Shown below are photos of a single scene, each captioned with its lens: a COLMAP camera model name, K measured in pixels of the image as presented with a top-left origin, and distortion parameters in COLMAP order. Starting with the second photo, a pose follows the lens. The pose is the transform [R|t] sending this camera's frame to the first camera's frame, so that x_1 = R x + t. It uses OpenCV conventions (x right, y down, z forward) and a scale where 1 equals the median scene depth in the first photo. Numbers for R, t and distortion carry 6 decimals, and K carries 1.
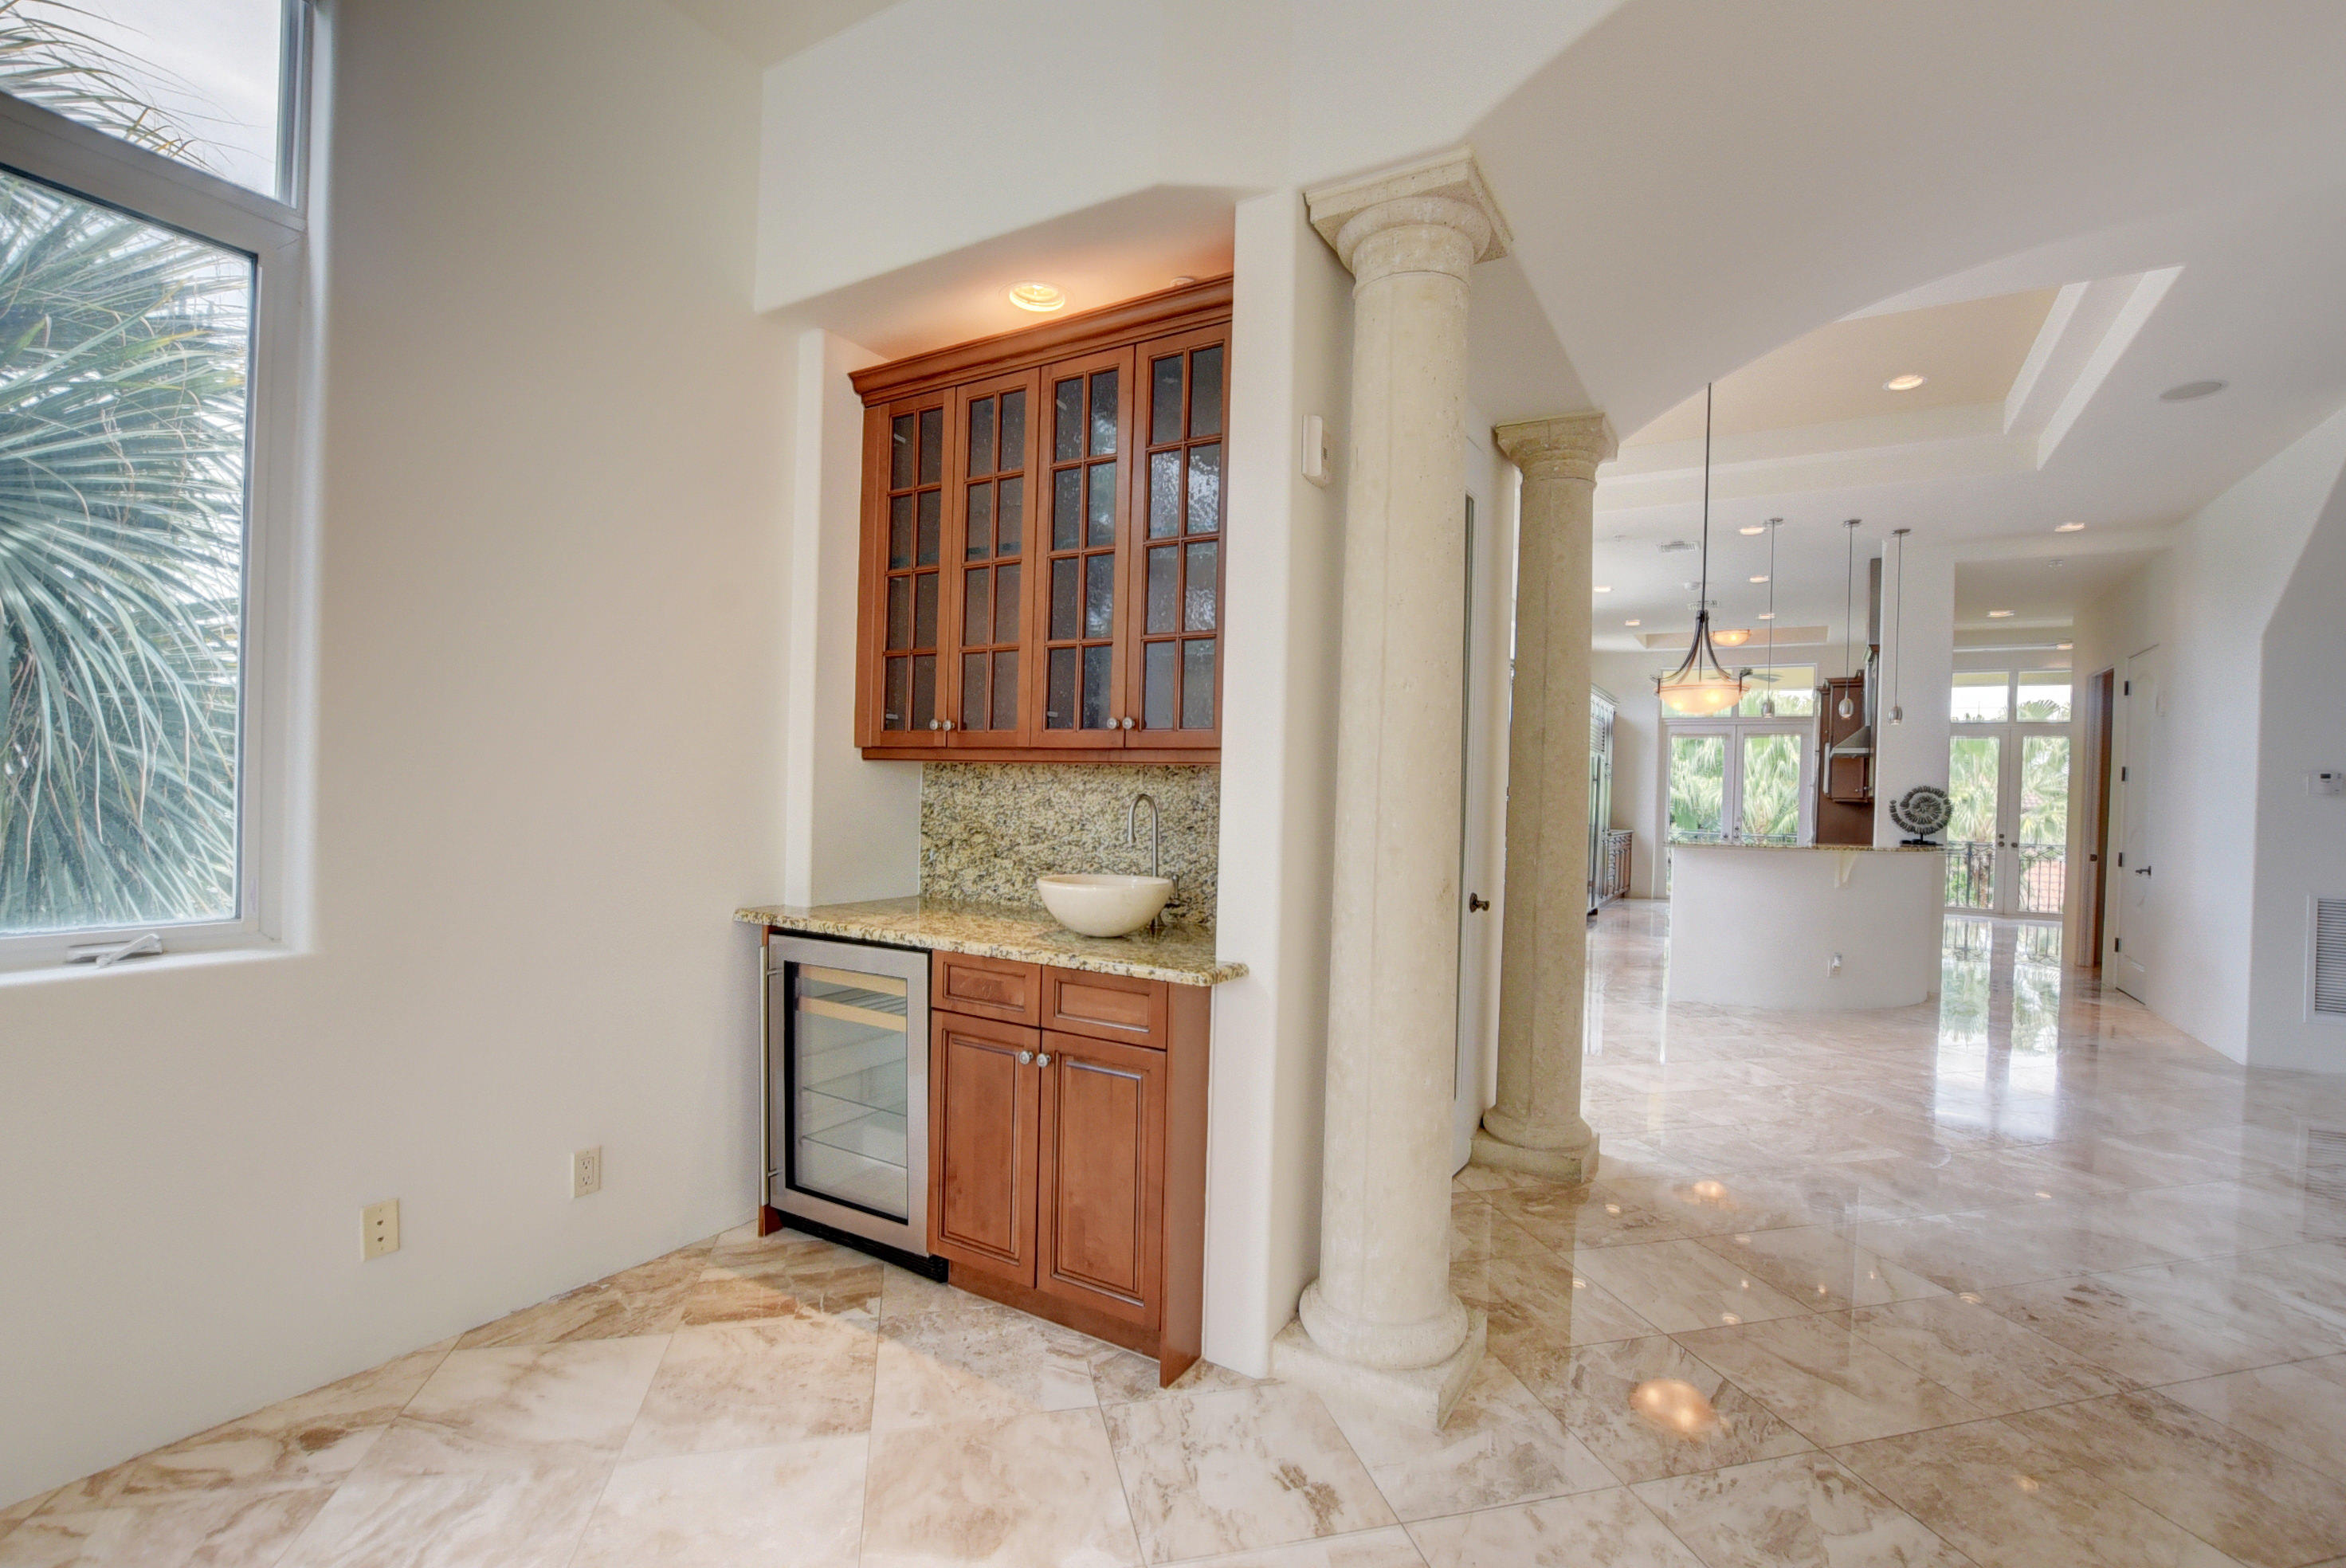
lens RADIAL K [[1037.6, 0, 1187.7], [0, 1037.6, 803.5], [0, 0, 1]] dist [-0.030624, 0.003769]
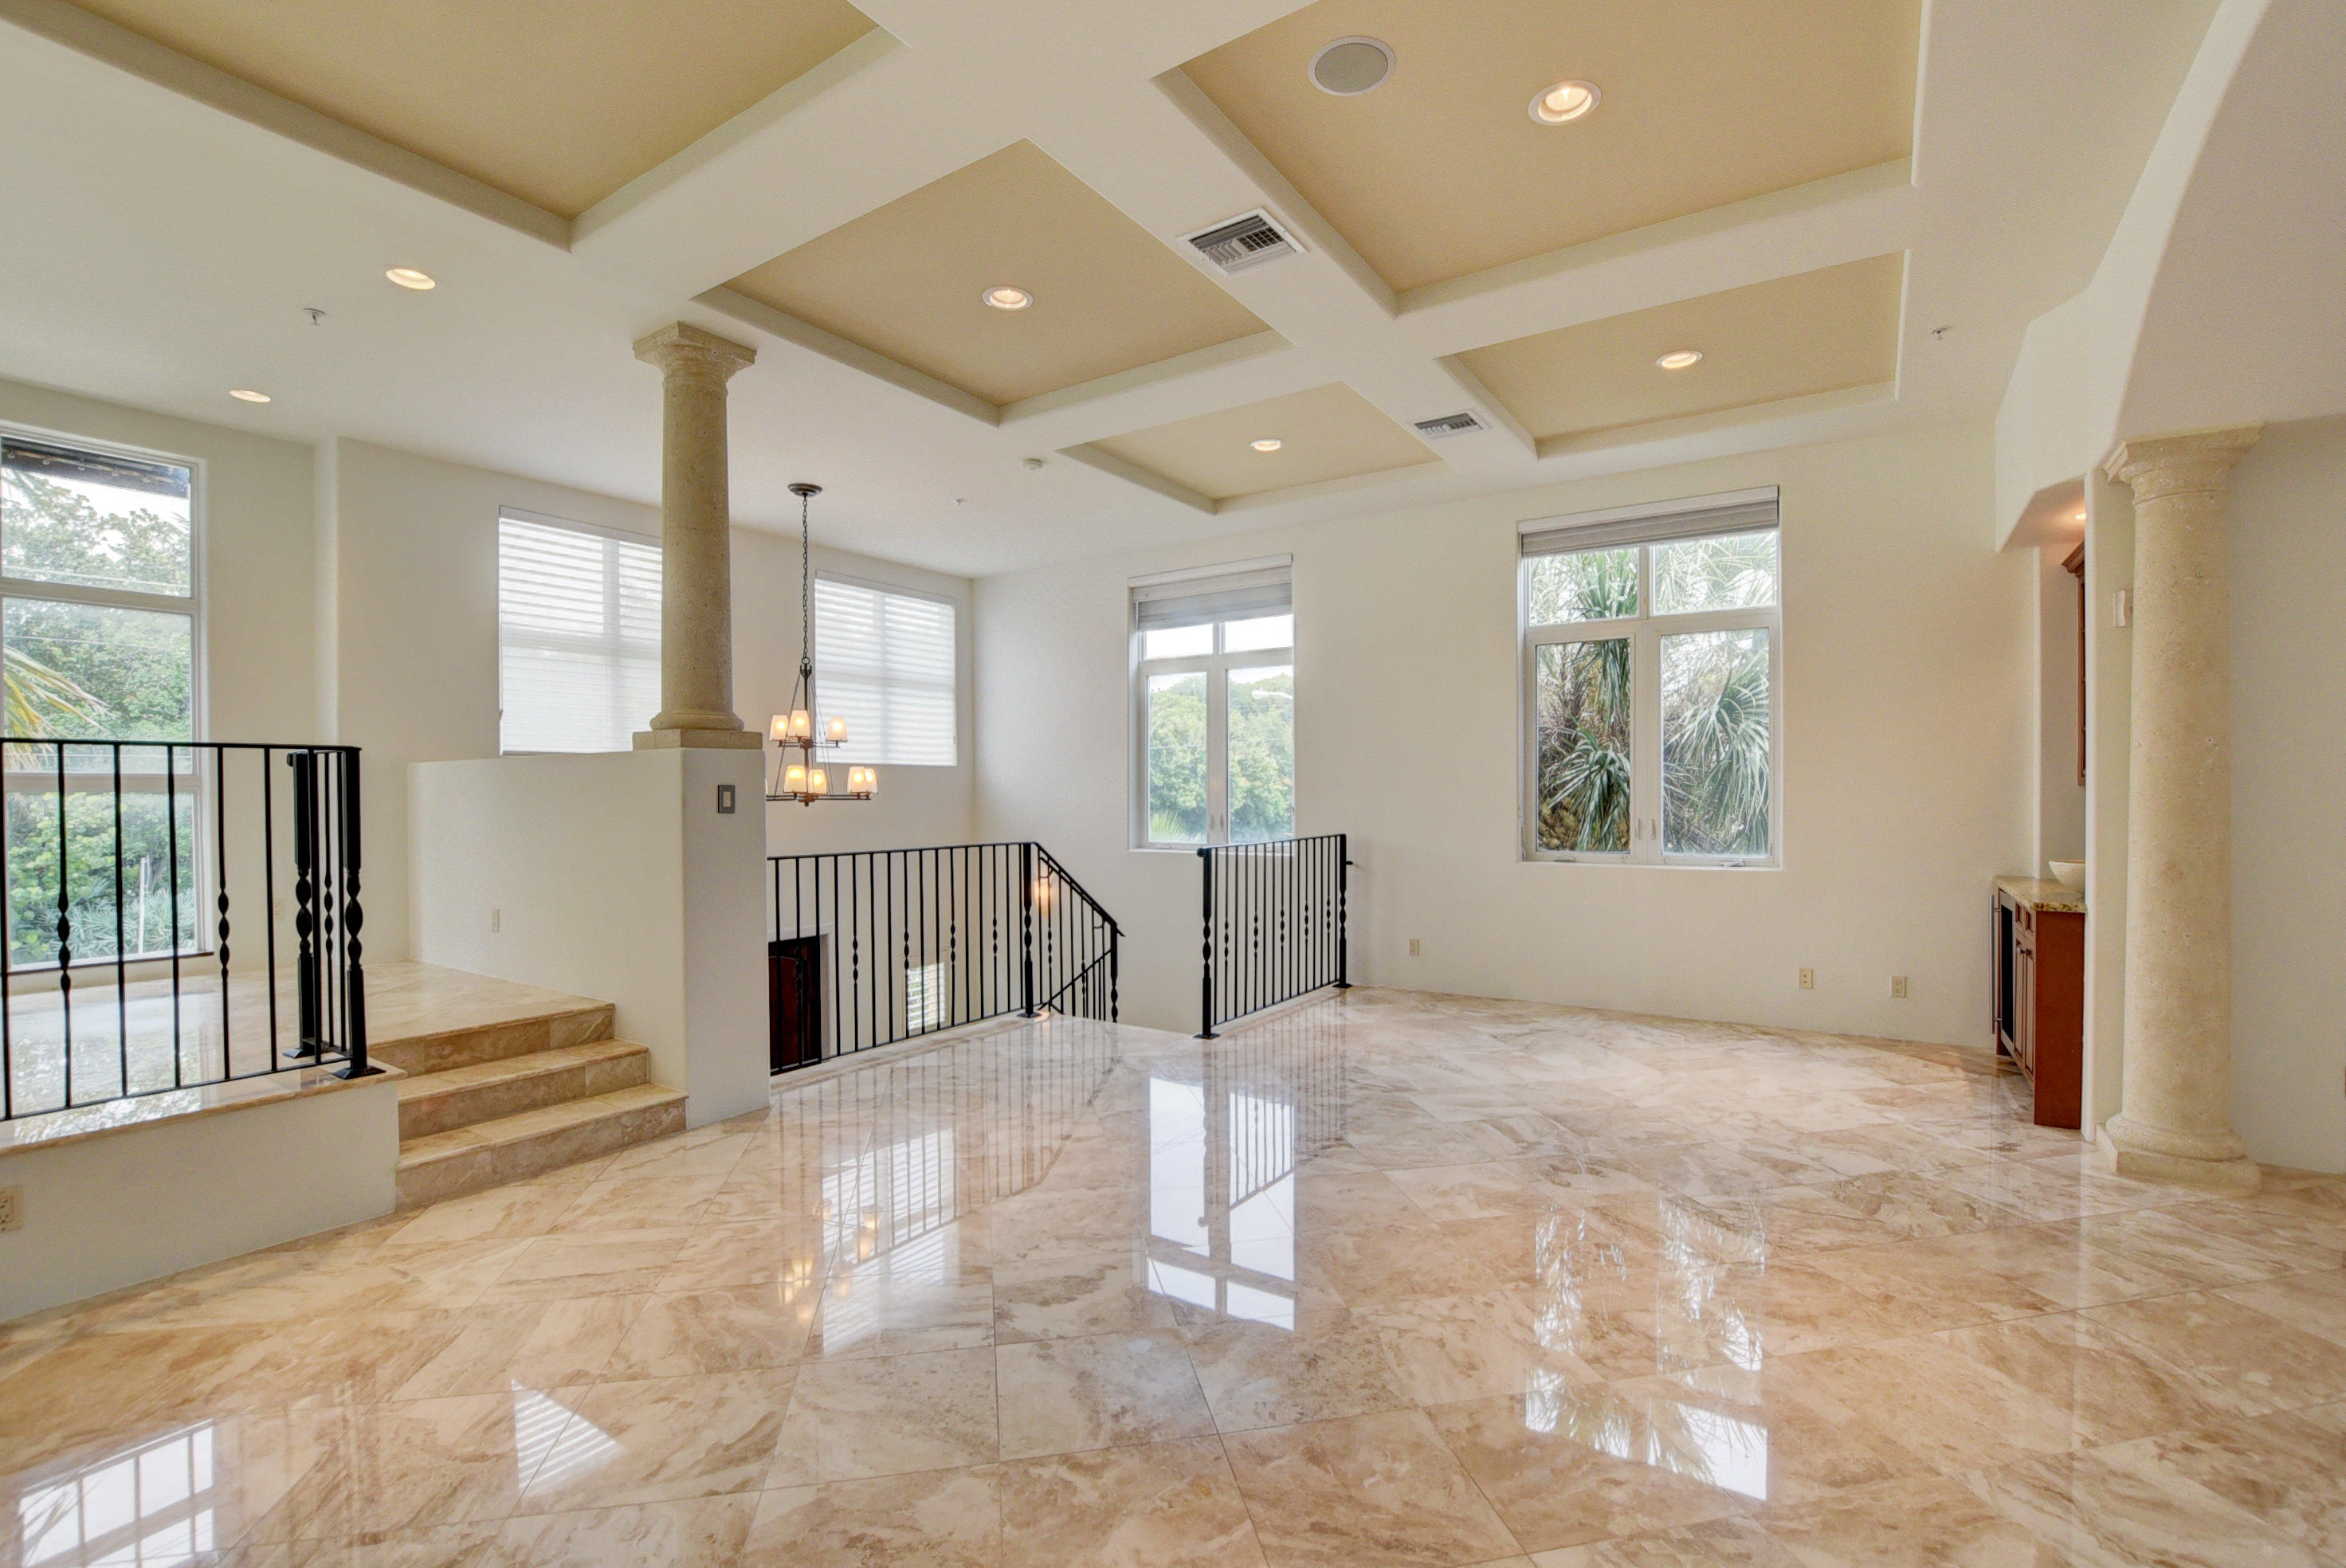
lens RADIAL K [[1037.6, 0, 1187.7], [0, 1037.6, 803.5], [0, 0, 1]] dist [-0.030624, 0.003769]
pose [[-0.049165, -0.018558, -0.998618, 0.793984], [-0.009332, 0.999792, -0.018120, 0.008330], [0.998747, 0.008428, -0.049328, -0.198593]]
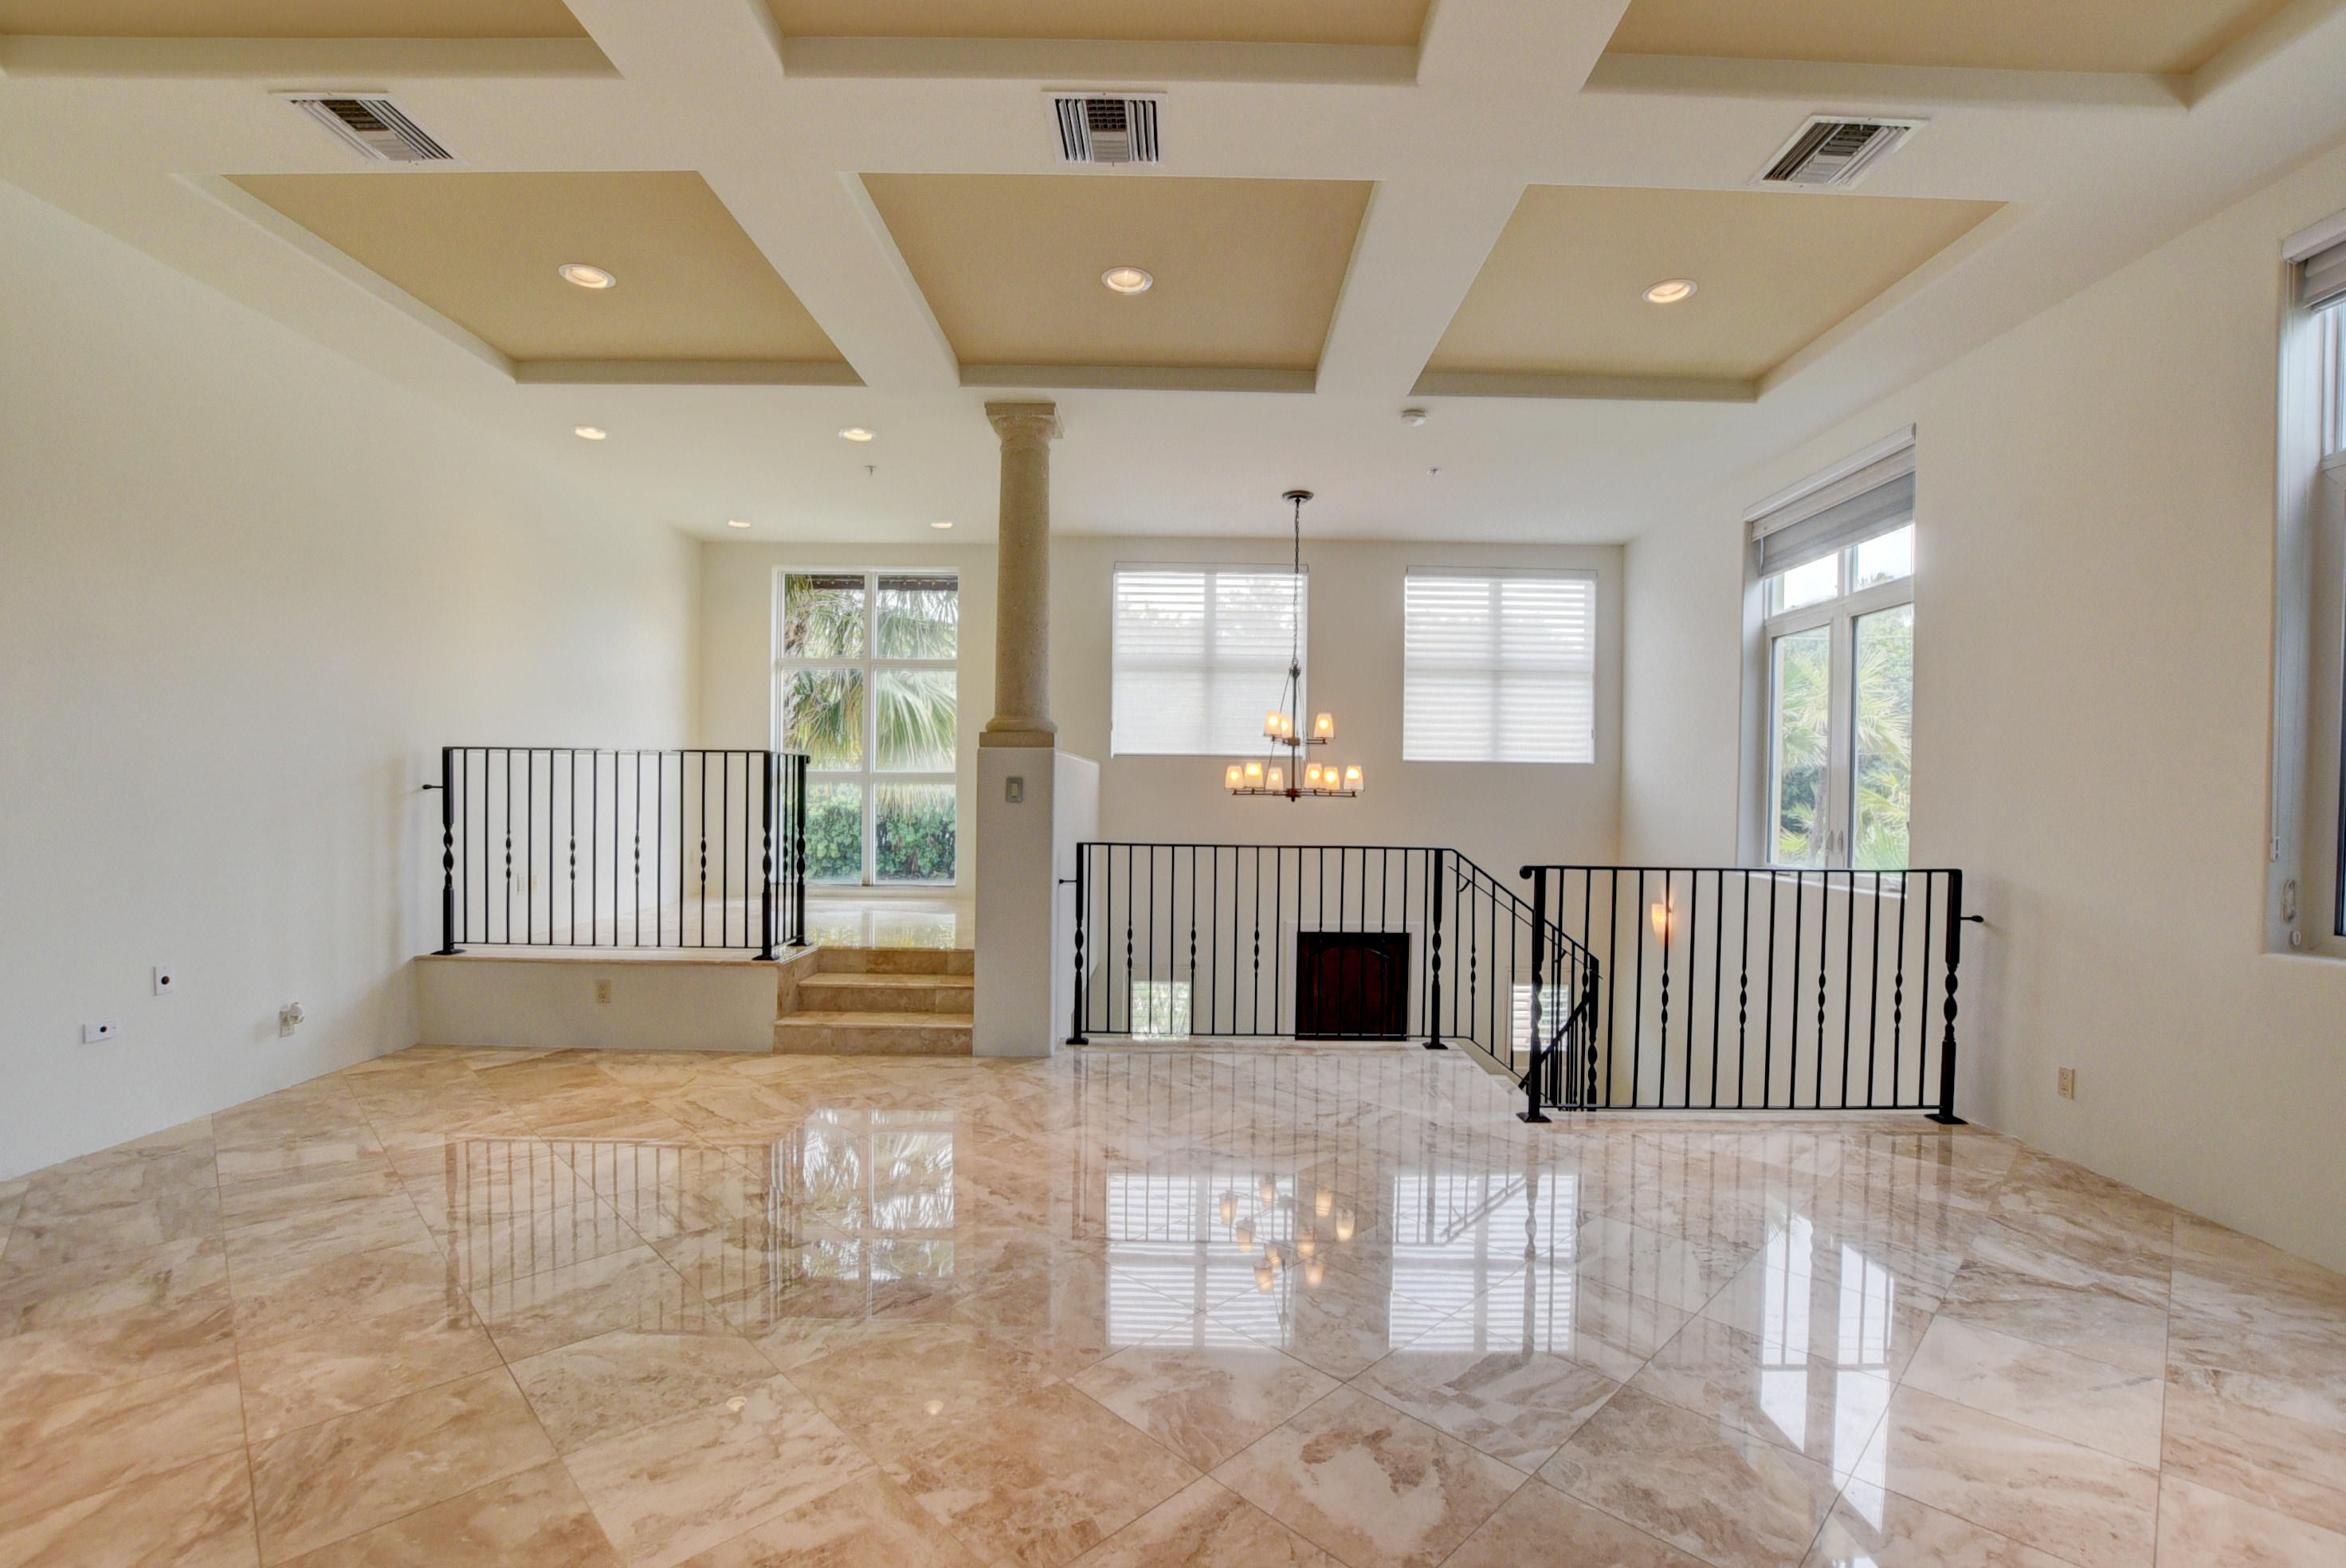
lens RADIAL K [[1037.6, 0, 1187.7], [0, 1037.6, 803.5], [0, 0, 1]] dist [-0.030624, 0.003769]
pose [[-0.858497, -0.034727, -0.511641, 0.362810], [-0.045873, 0.998905, 0.009172, -0.009921], [0.510762, 0.031344, -0.859151, 0.317620]]
